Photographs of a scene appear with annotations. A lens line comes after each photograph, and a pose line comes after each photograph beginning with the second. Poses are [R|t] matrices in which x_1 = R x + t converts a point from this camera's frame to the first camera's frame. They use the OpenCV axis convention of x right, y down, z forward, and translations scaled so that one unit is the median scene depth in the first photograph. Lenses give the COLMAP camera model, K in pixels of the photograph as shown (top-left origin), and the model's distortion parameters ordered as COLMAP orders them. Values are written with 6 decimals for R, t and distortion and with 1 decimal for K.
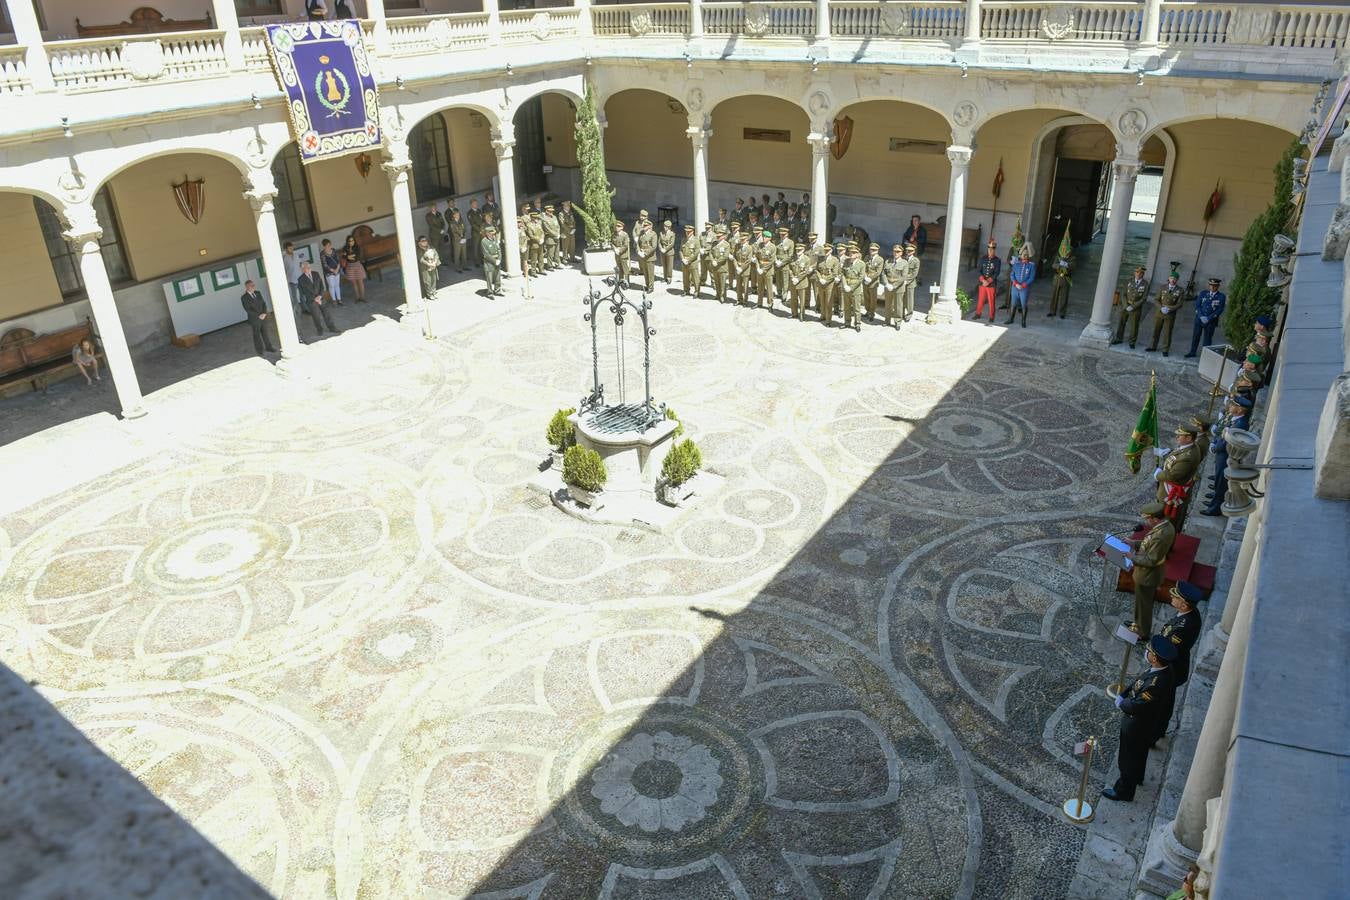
lens RADIAL K [[952.8, 0, 675.0], [0, 952.8, 450.0], [0, 0, 1]] dist [-0.059038, 0.004085]
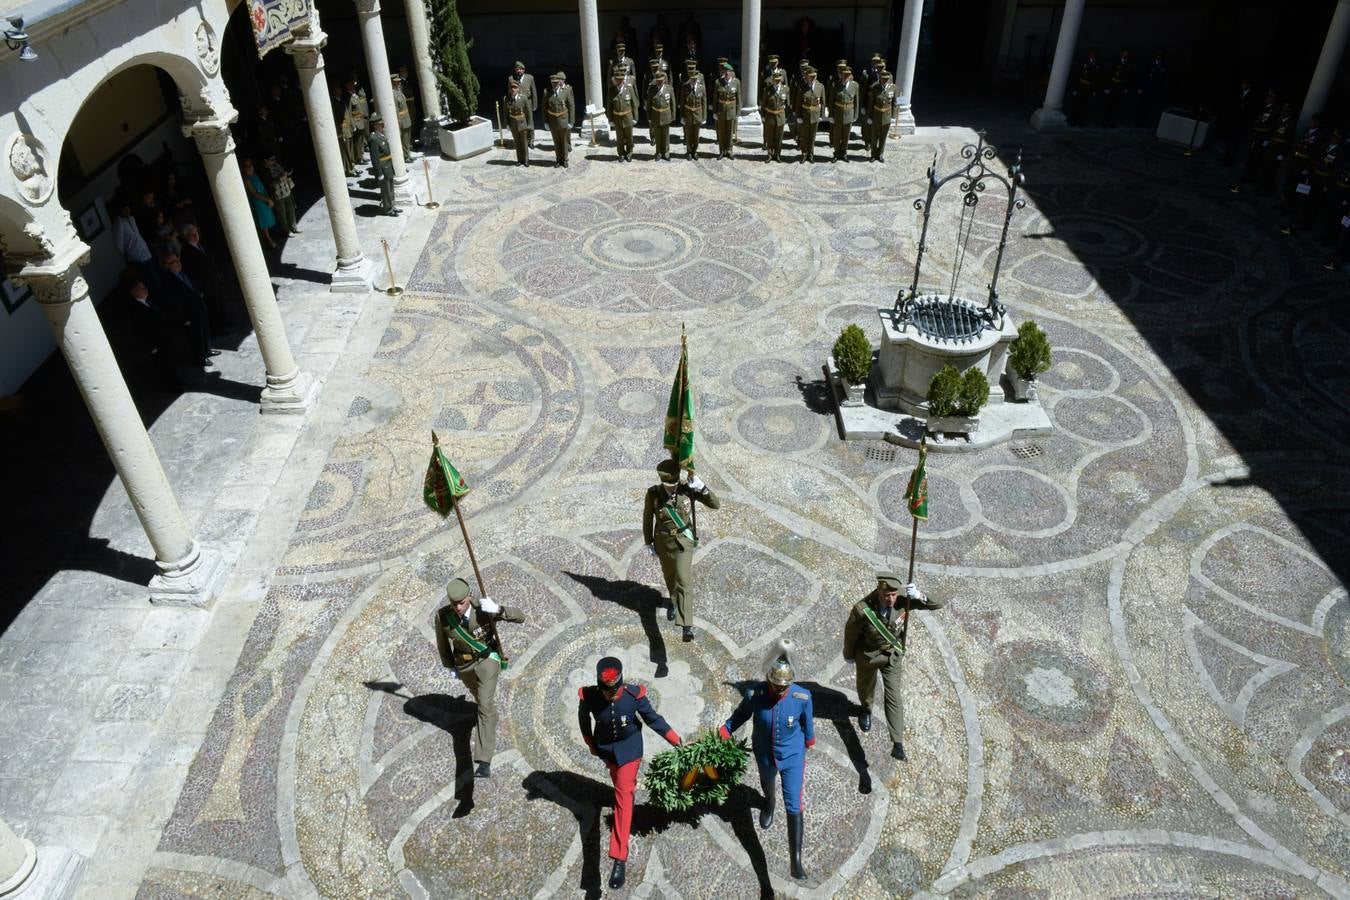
lens RADIAL K [[952.8, 0, 675.0], [0, 952.8, 450.0], [0, 0, 1]] dist [-0.059038, 0.004085]
pose [[0.814668, -0.342027, 0.468330, -0.678341], [0.253547, 0.936360, 0.242786, -0.188939], [-0.521565, -0.079046, 0.849542, 0.434253]]
